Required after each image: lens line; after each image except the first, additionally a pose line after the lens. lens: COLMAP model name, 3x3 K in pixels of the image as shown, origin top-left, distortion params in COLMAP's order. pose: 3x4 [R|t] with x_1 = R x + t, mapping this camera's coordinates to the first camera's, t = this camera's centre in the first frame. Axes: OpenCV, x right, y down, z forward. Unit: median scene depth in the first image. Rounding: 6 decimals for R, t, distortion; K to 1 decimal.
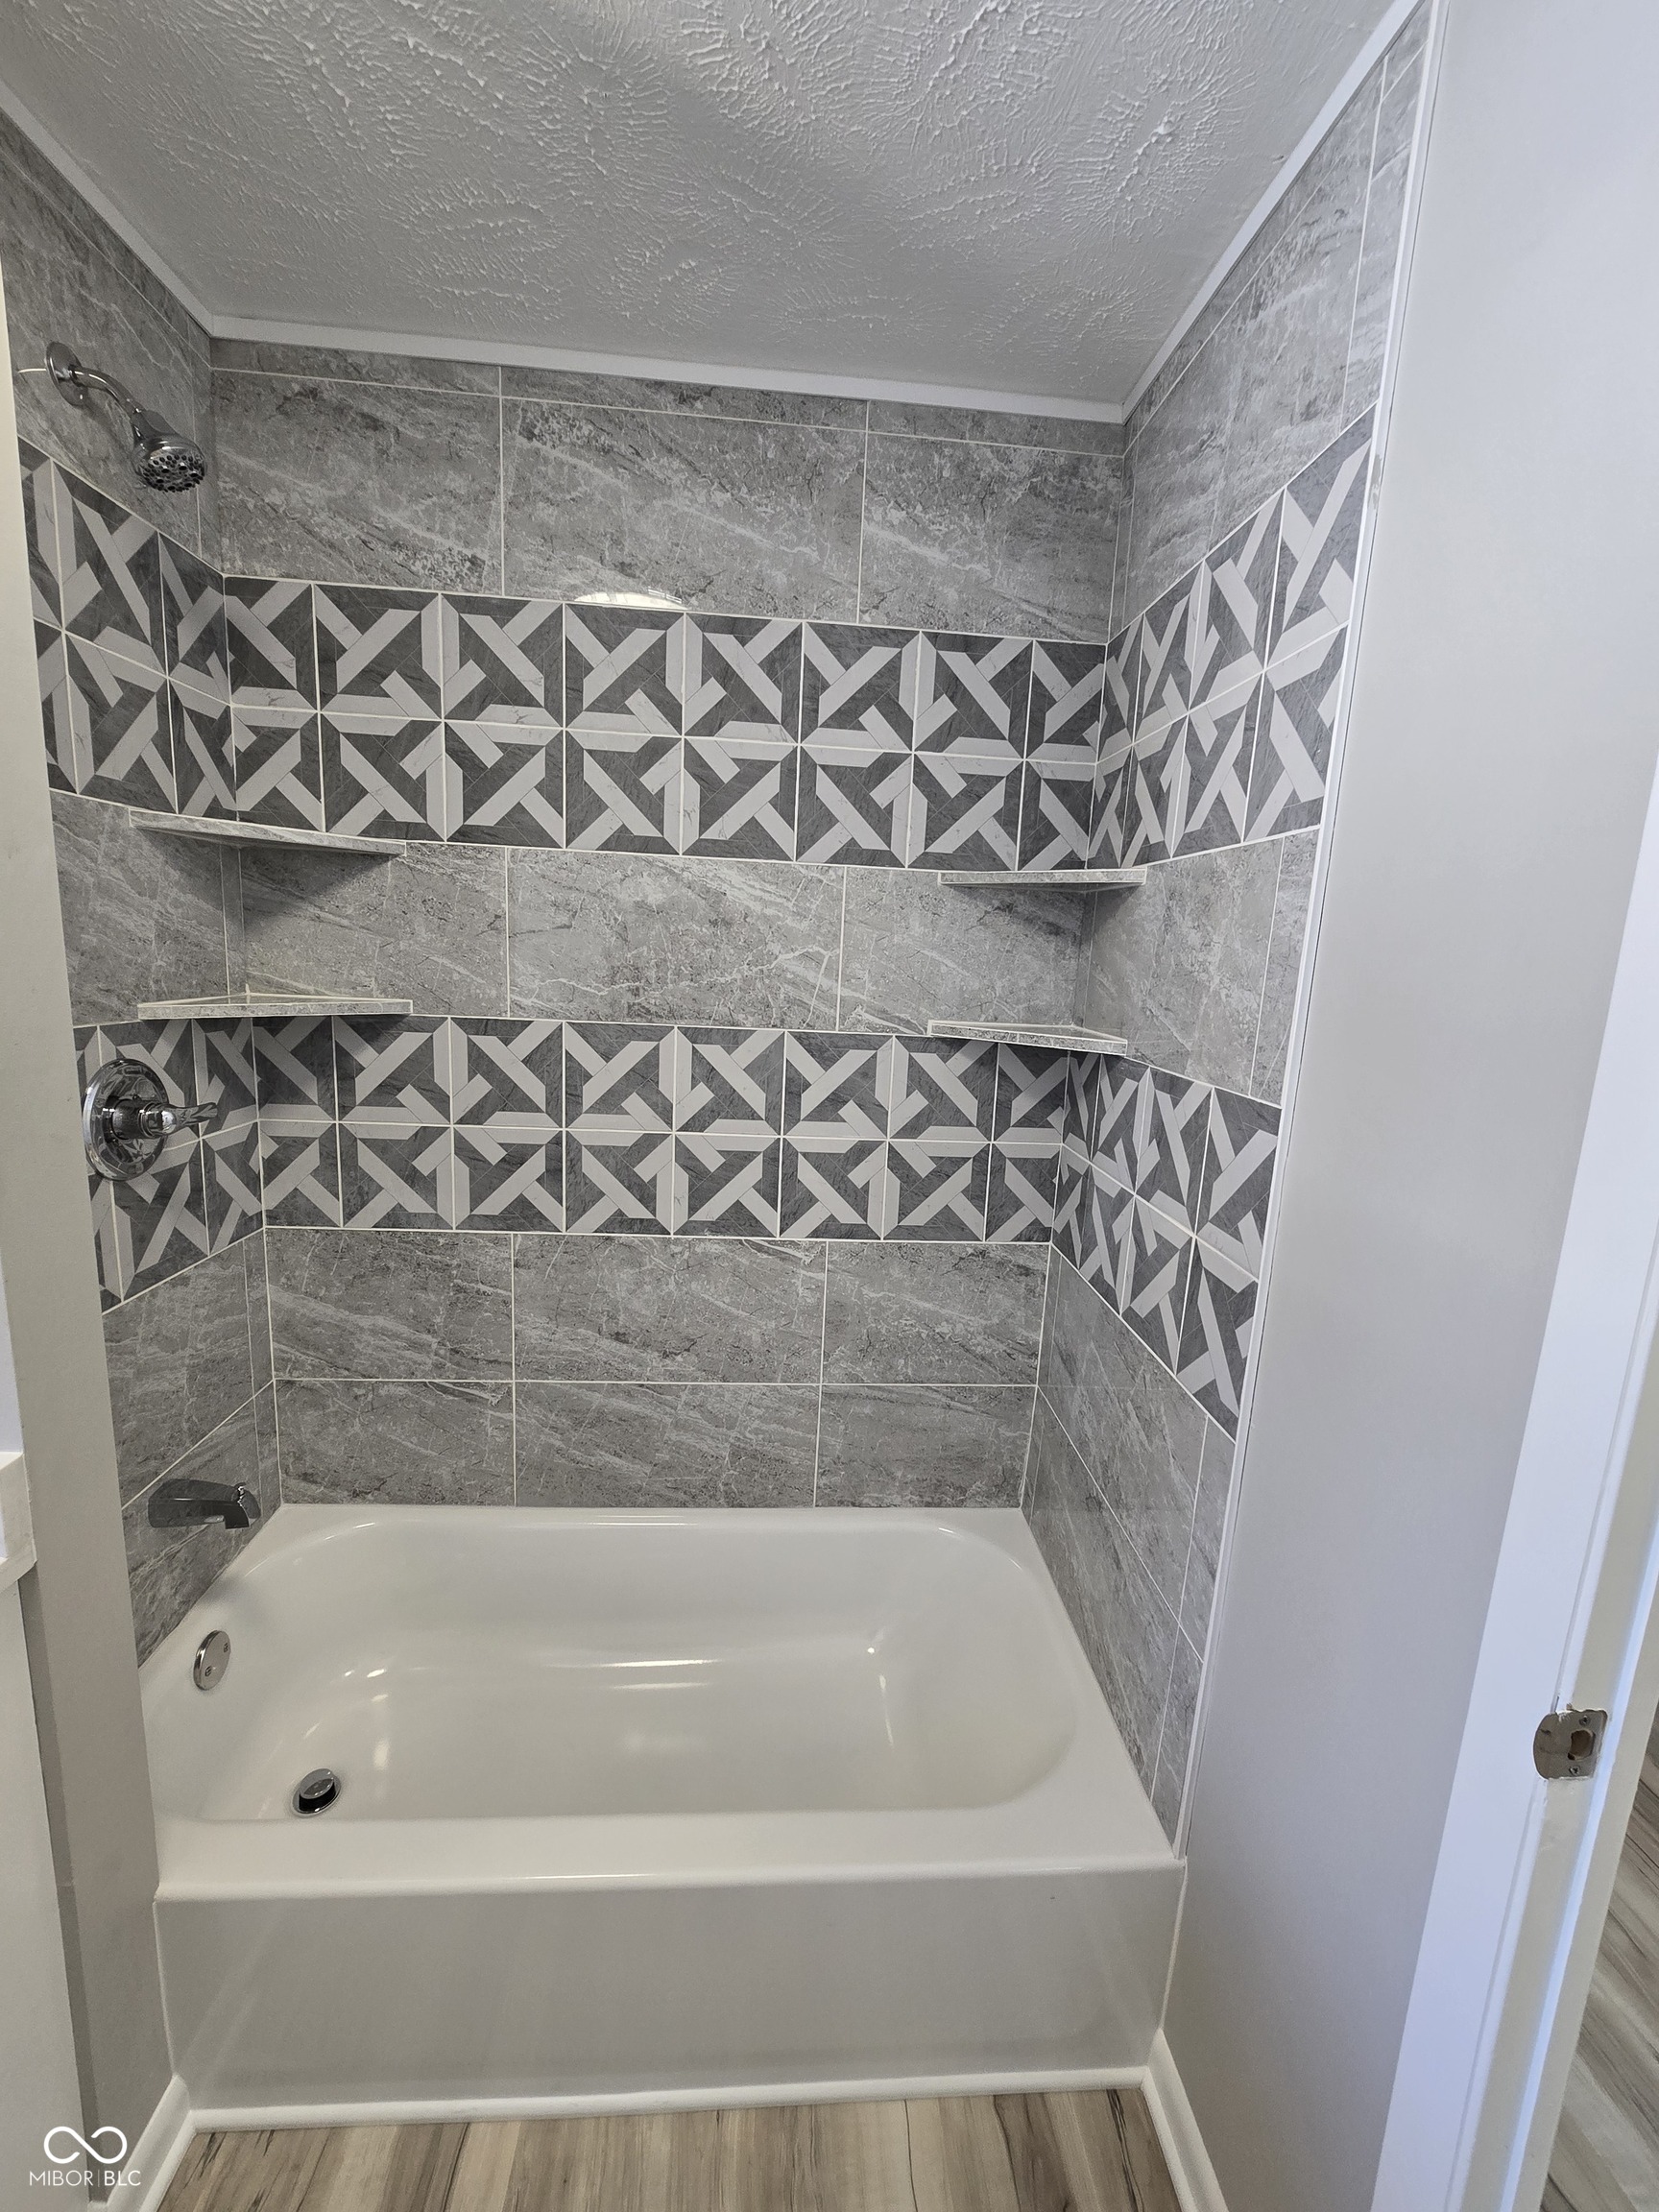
lens RADIAL K [[904.2, 0, 817.0], [0, 904.2, 1112.0], [0, 0, 1]] dist [-0.008811, 0.003041]
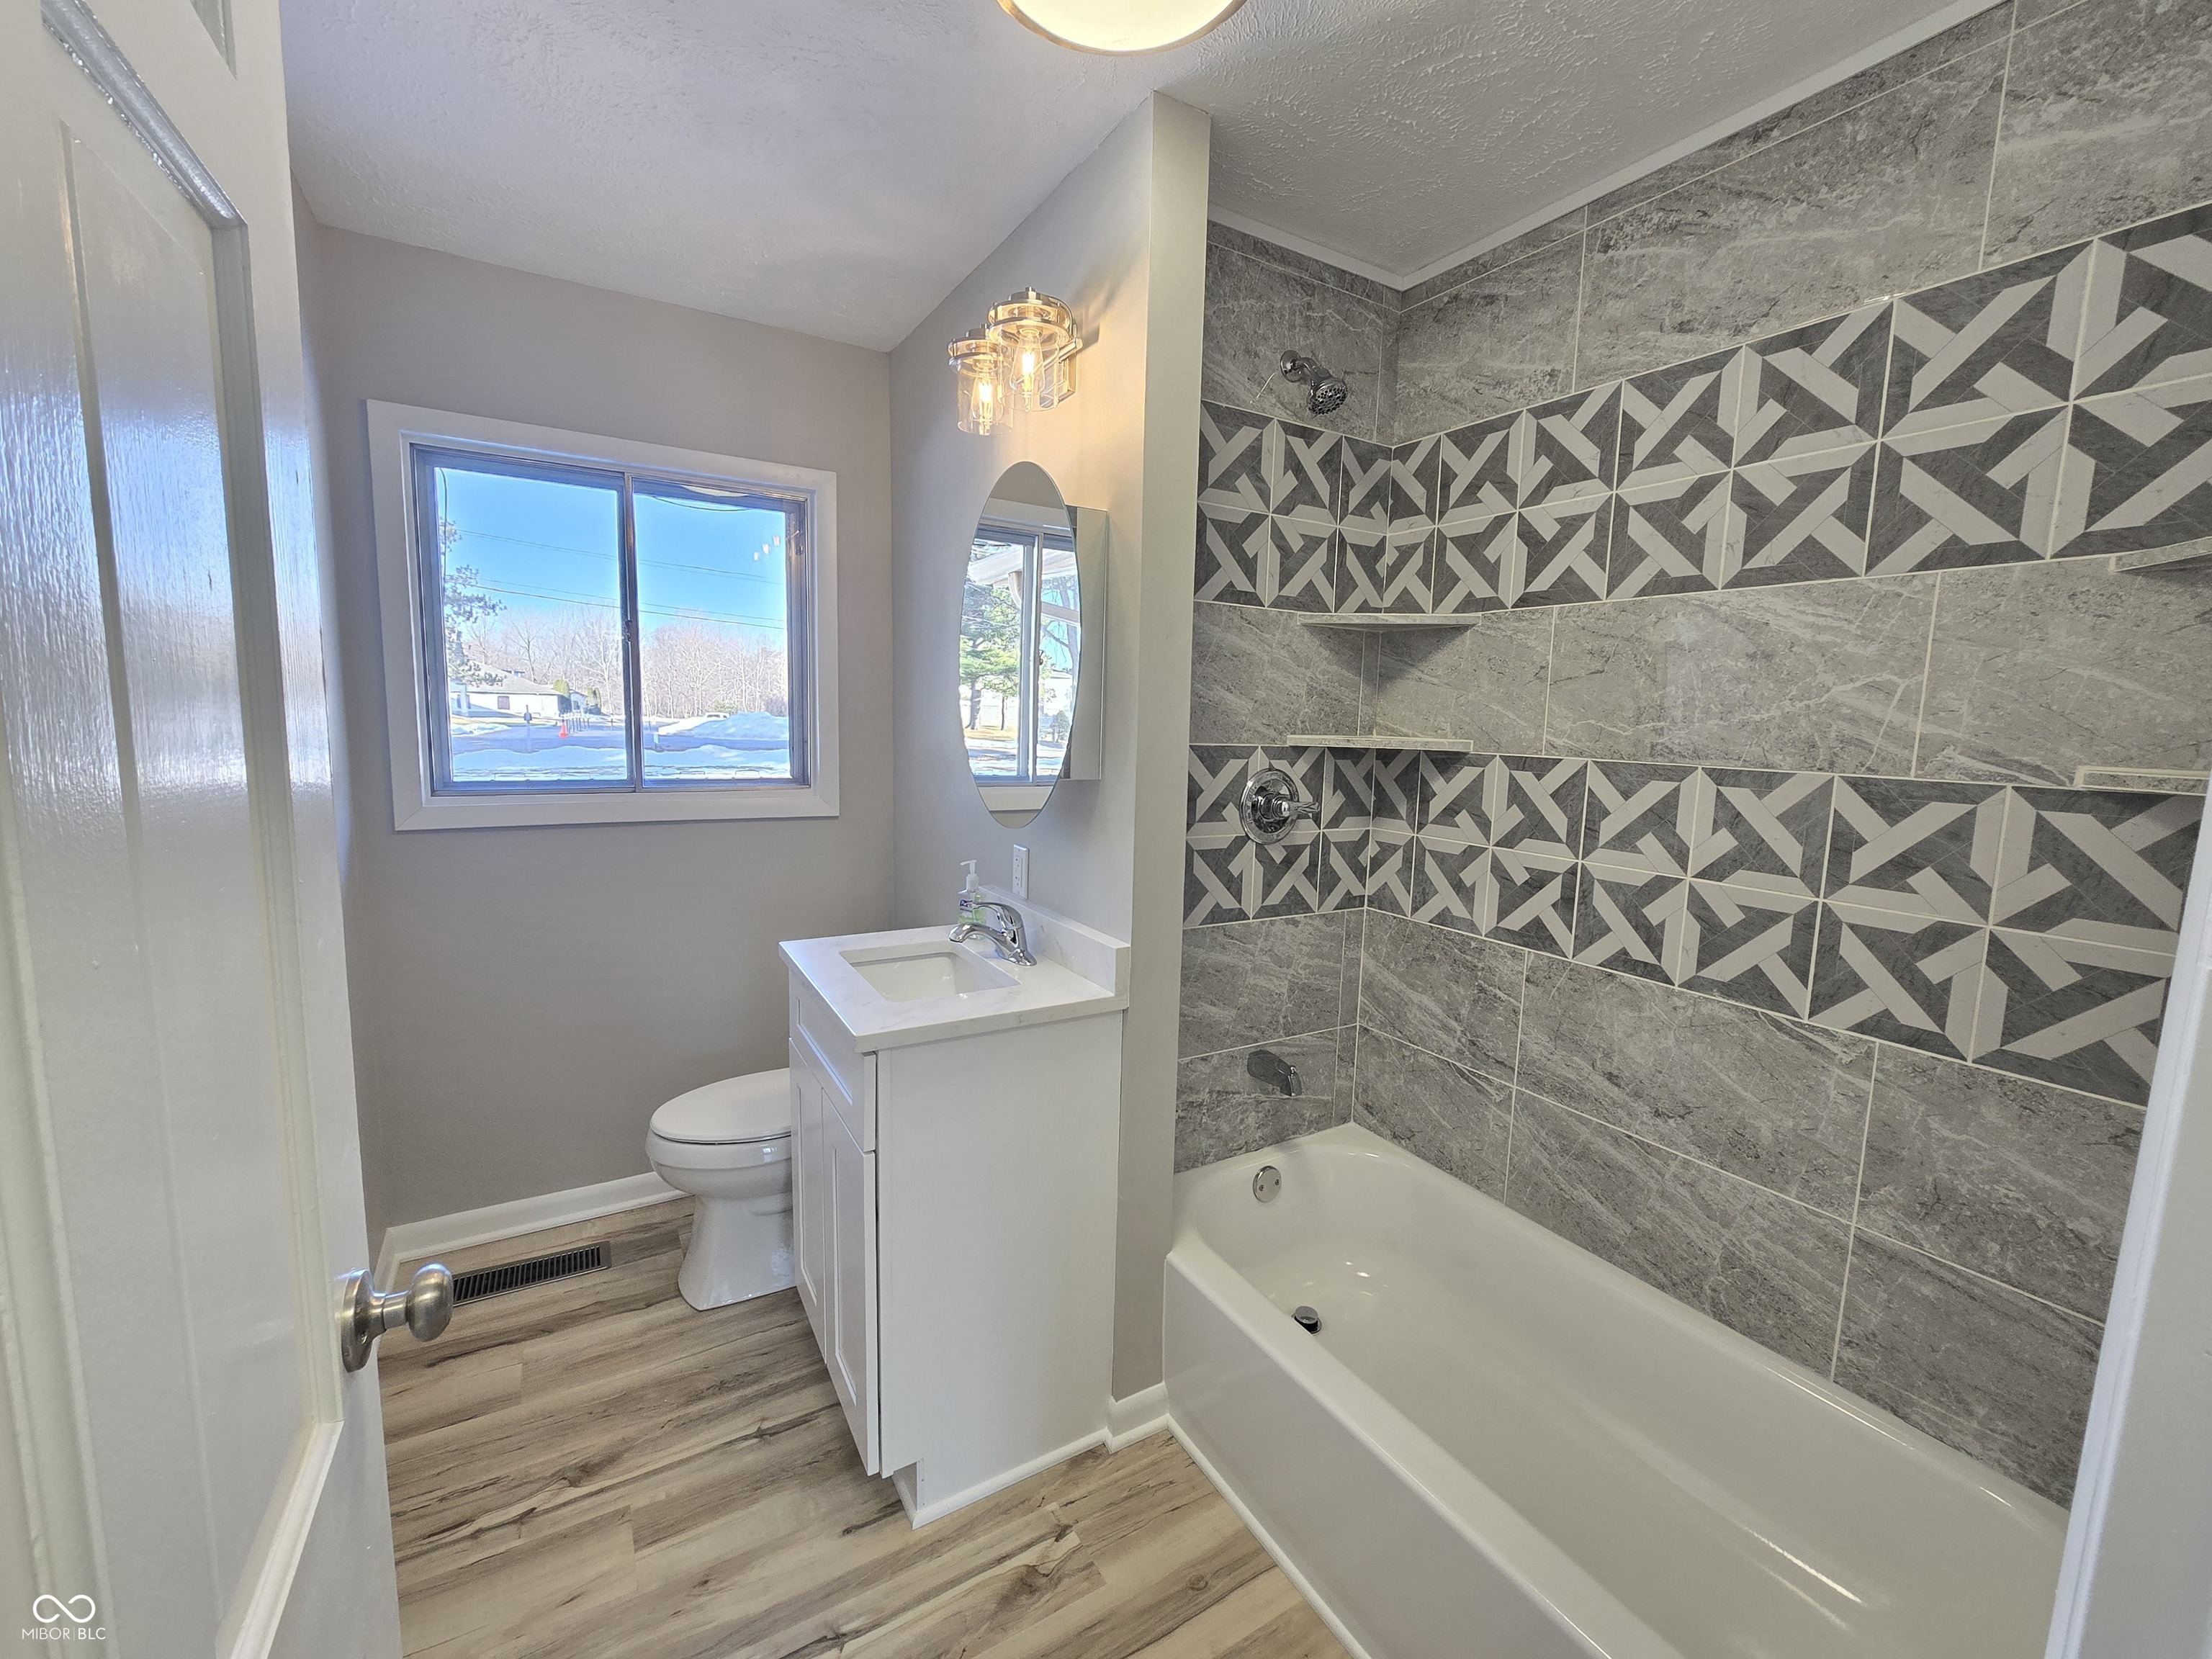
lens RADIAL K [[904.2, 0, 1113.0], [0, 904.2, 834.8], [0, 0, 1]] dist [-0.008811, 0.003041]
pose [[0.453017, 0.081942, -0.887728, 0.441806], [-0.165069, 0.986259, 0.006801, 0.076999], [0.876086, 0.143455, 0.460318, 0.023492]]
